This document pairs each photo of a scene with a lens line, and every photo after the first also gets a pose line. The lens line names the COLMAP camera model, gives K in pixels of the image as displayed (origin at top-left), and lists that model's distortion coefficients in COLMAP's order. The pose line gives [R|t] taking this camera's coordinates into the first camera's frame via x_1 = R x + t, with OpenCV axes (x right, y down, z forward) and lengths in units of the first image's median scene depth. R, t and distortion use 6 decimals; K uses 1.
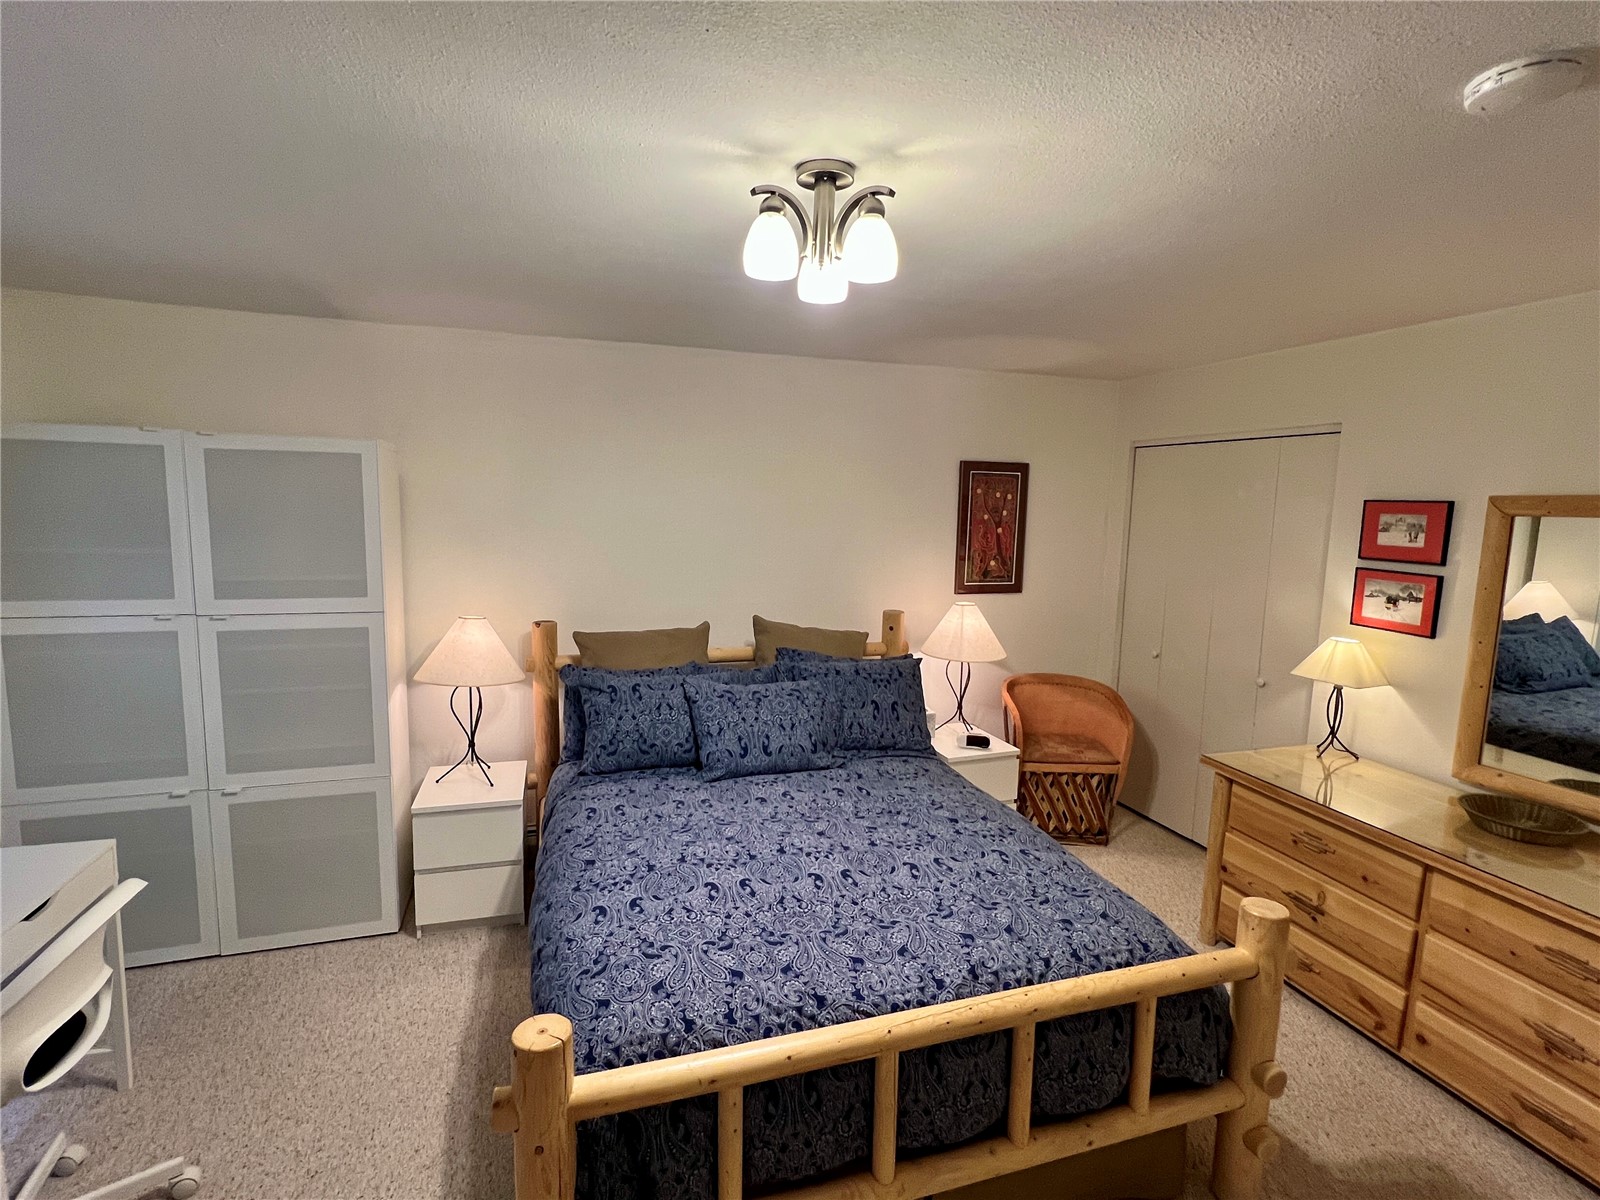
lens RADIAL K [[779.2, 0, 794.7], [0, 779.2, 605.8], [0, 0, 1]] dist [-0.003290, 0.000826]
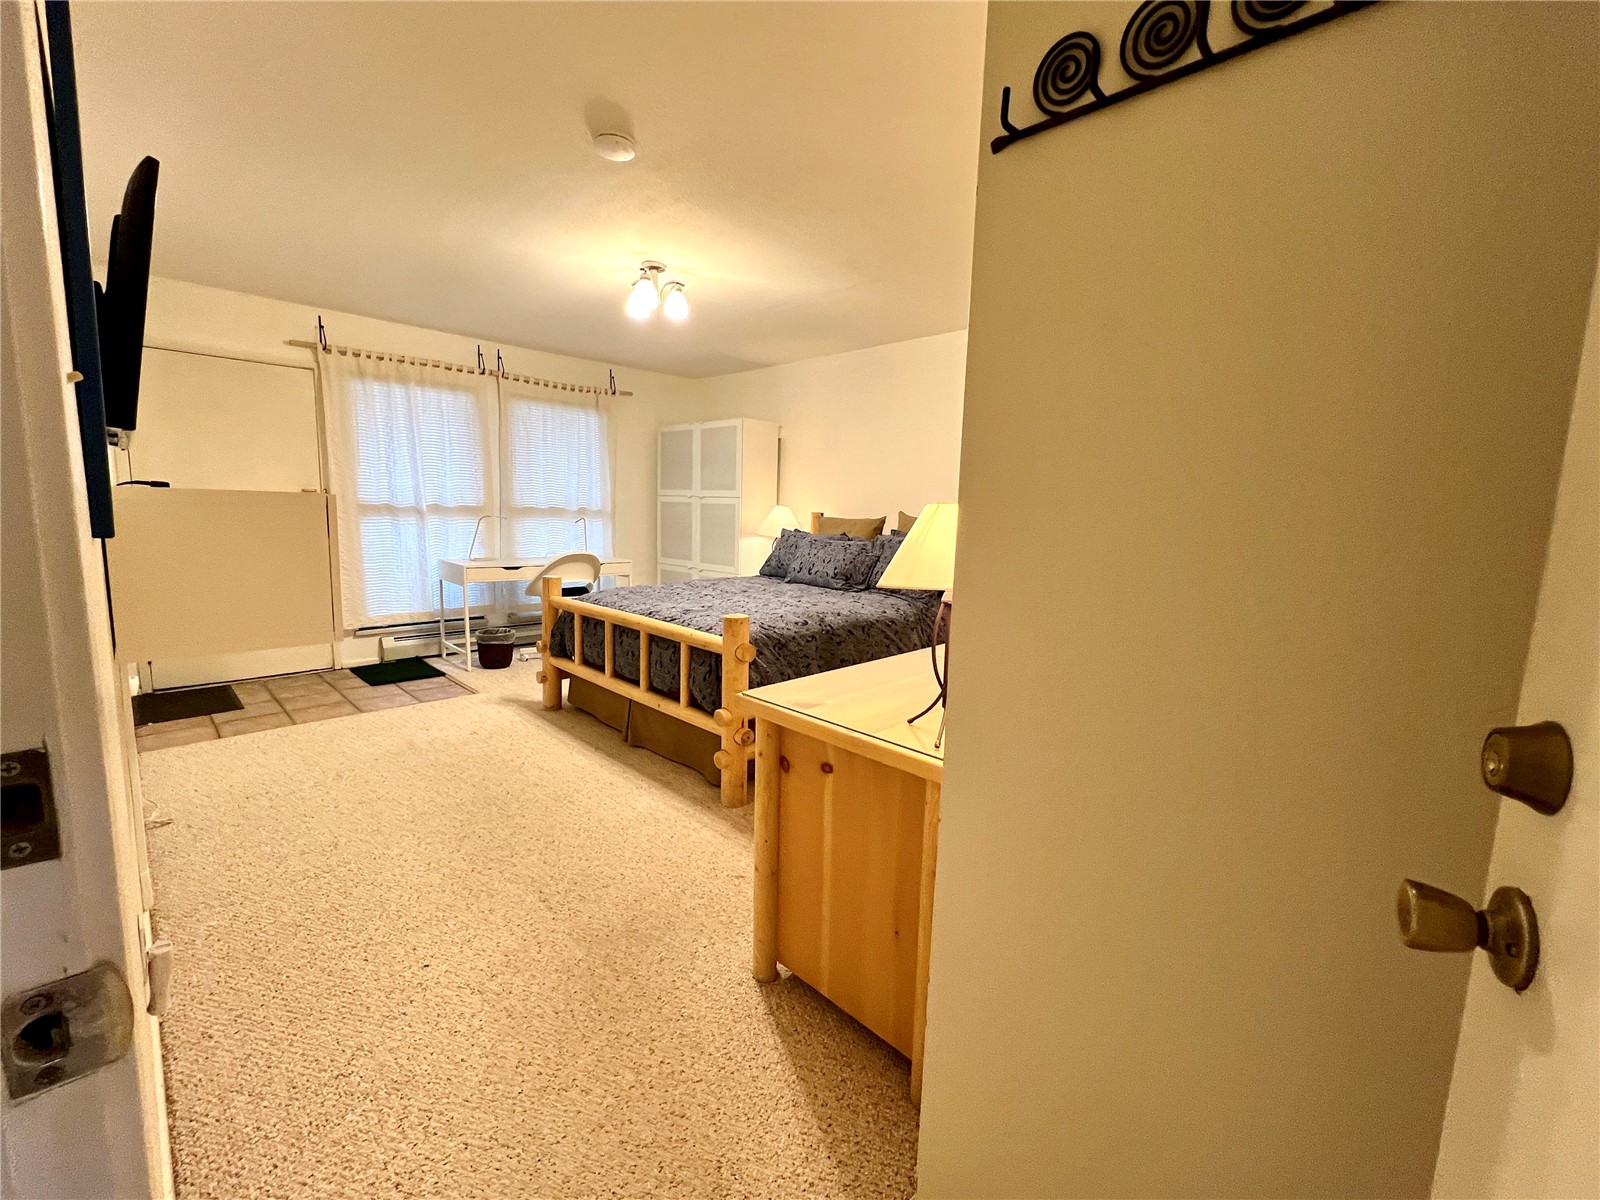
lens RADIAL K [[660.6, 0, 794.6], [0, 660.6, 592.3], [0, 0, 1]] dist [-0.003400, 0.000644]
pose [[0.454225, 0.102895, -0.884925, 1.114954], [-0.134466, 0.989847, 0.046075, 0.151582], [0.880681, 0.098064, 0.463449, 0.270086]]
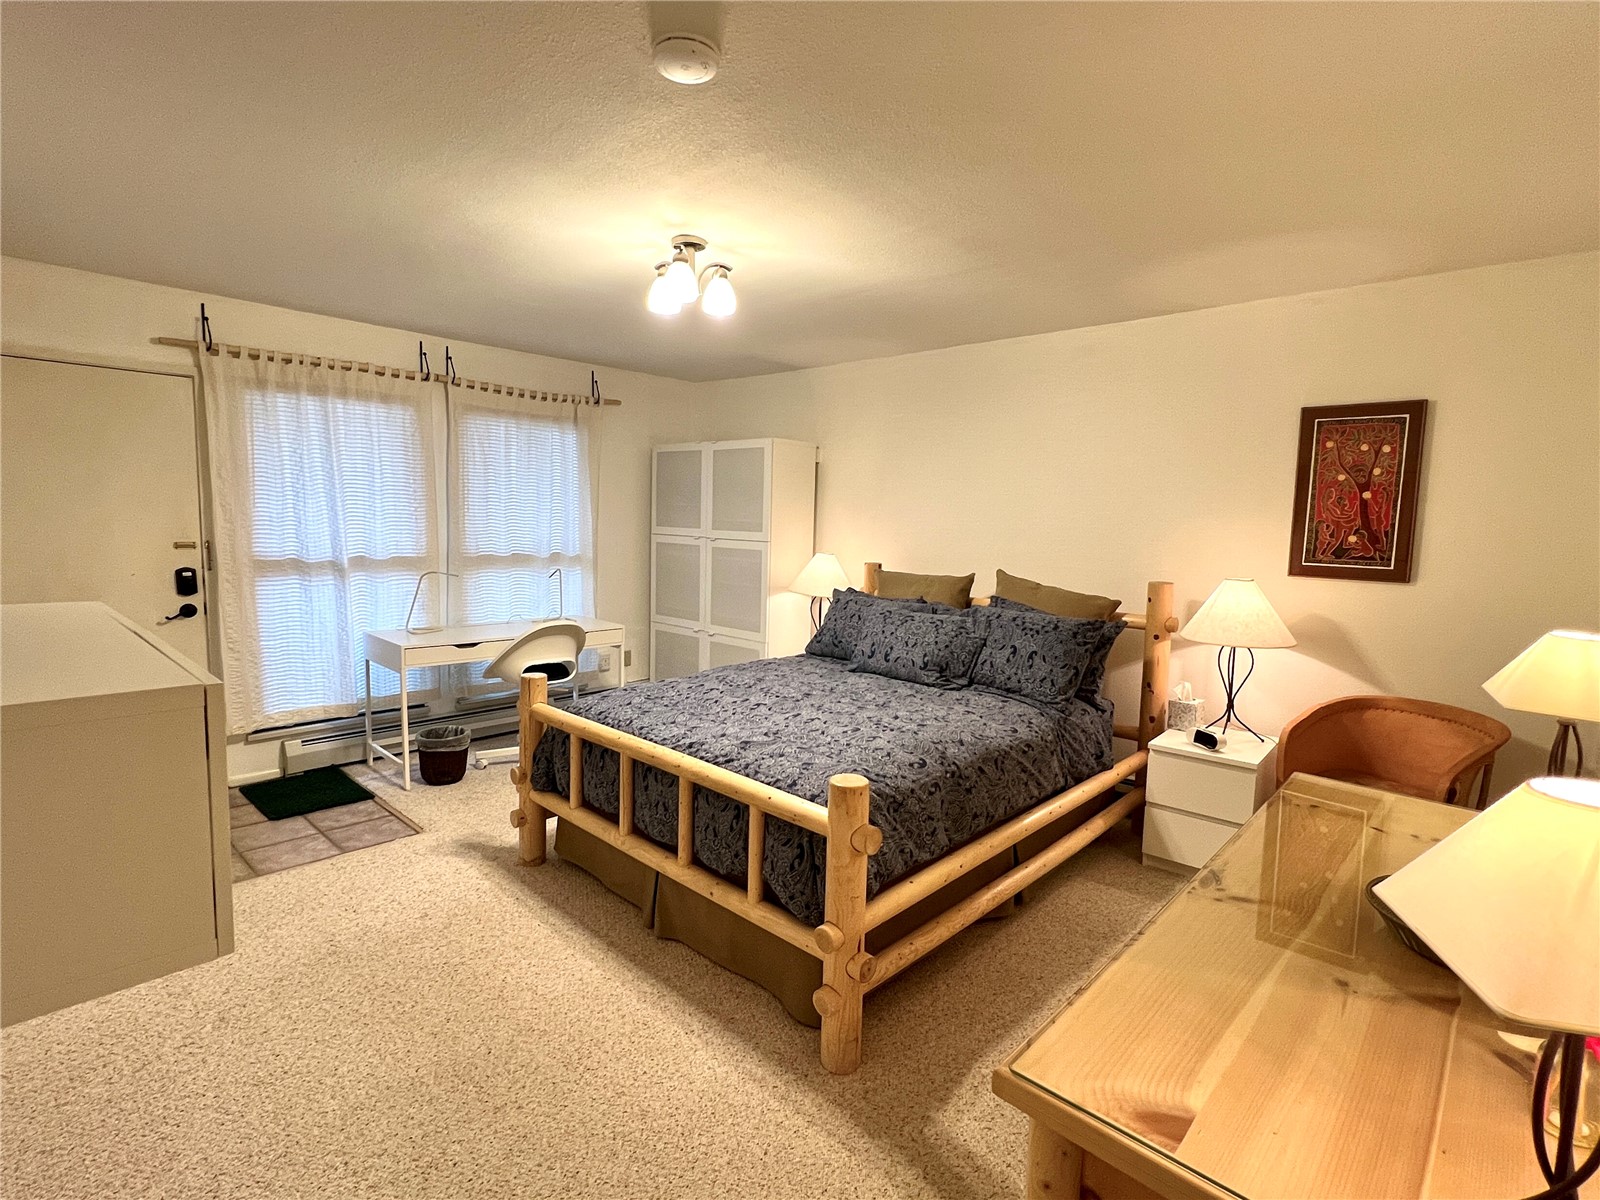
lens RADIAL K [[779.2, 0, 792.5], [0, 779.2, 595.0], [0, 0, 1]] dist [-0.003290, 0.000826]
pose [[0.477990, 0.080320, -0.874685, 0.875080], [-0.131411, 0.991142, 0.019202, 0.074112], [0.868479, 0.105765, 0.484311, 0.229223]]
